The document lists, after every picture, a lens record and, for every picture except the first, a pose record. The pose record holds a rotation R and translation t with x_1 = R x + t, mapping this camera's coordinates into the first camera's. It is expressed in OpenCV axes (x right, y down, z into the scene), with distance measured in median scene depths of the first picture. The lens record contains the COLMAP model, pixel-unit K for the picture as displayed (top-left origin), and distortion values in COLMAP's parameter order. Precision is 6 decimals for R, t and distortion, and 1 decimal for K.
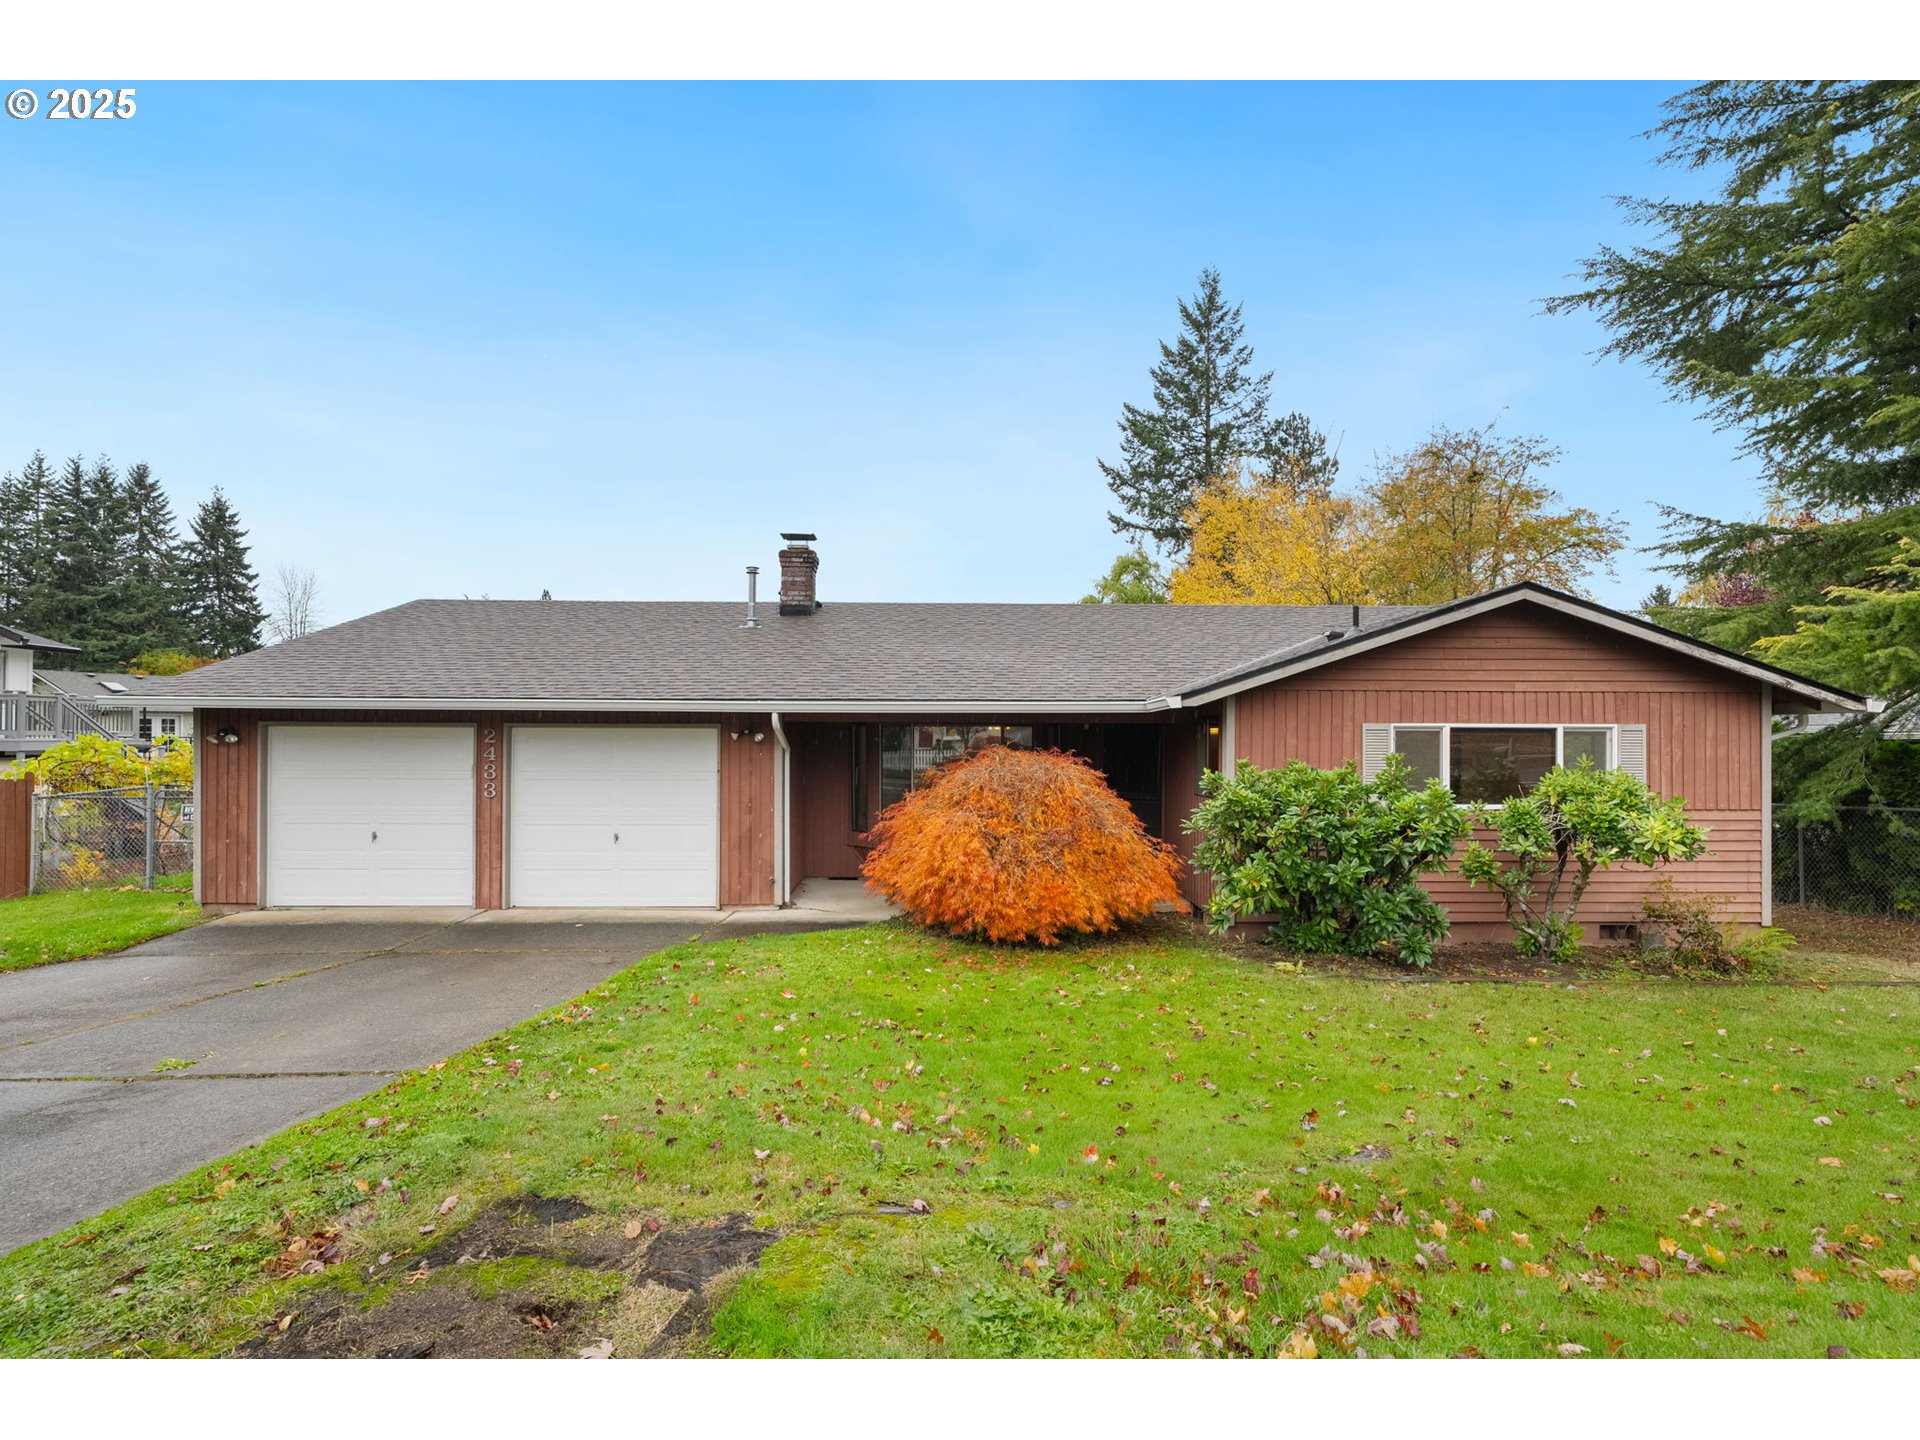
lens RADIAL K [[875.2, 0, 968.2], [0, 875.2, 736.4], [0, 0, 1]] dist [-0.002795, 0.000392]
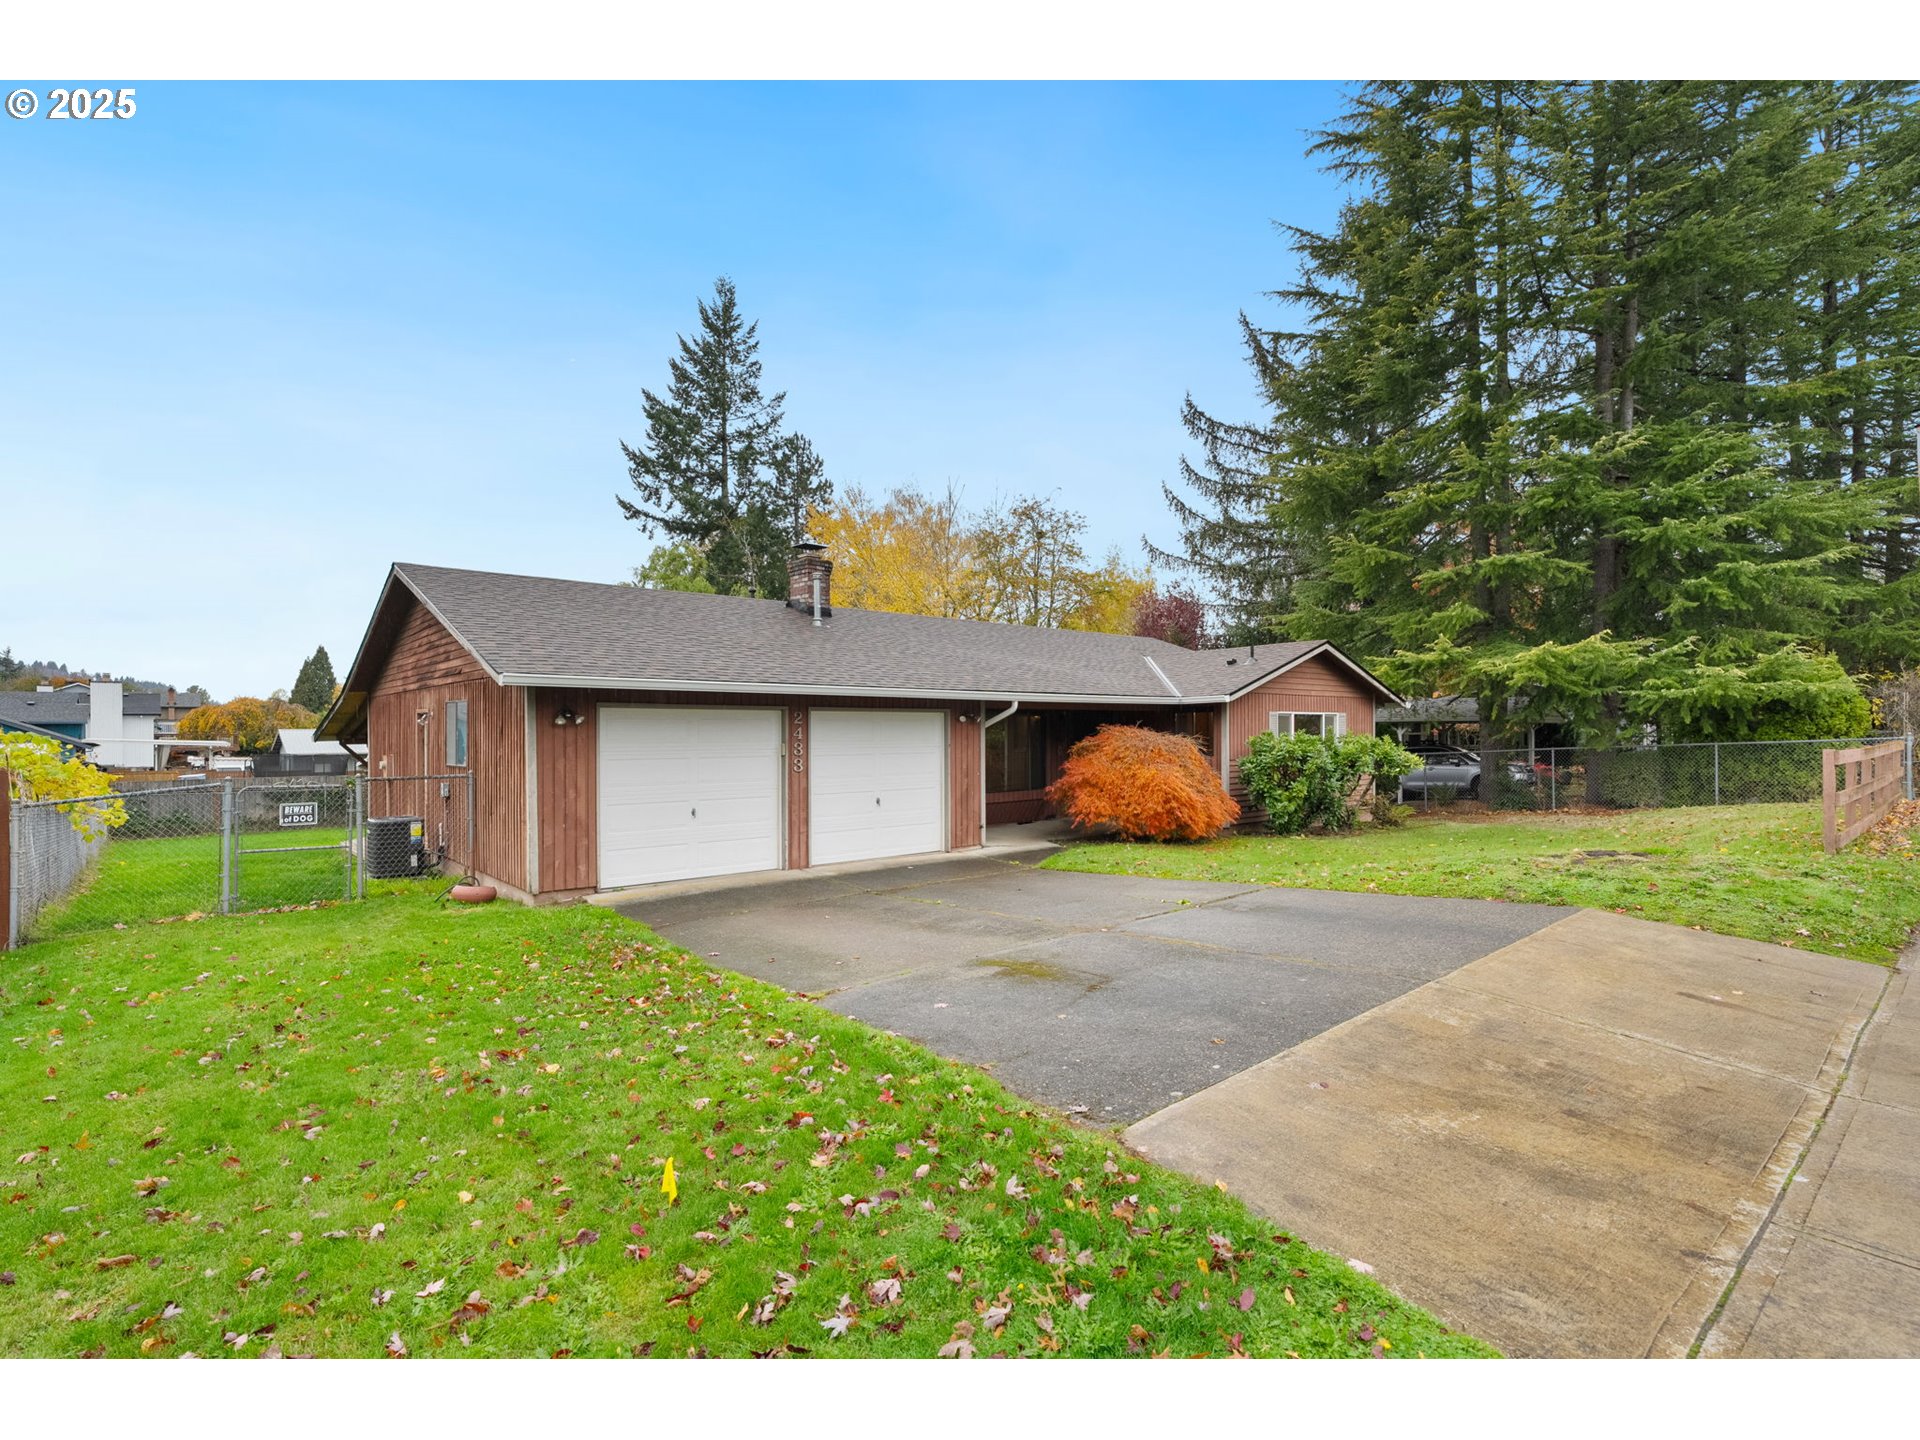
lens RADIAL K [[901.0, 0, 958.5], [0, 901.0, 736.3], [0, 0, 1]] dist [-0.006365, 0.000024]
pose [[0.778754, -0.010749, 0.627237, -1.112056], [0.007065, 0.999940, 0.008364, 0.015050], [-0.627290, -0.002081, 0.778783, -0.050514]]
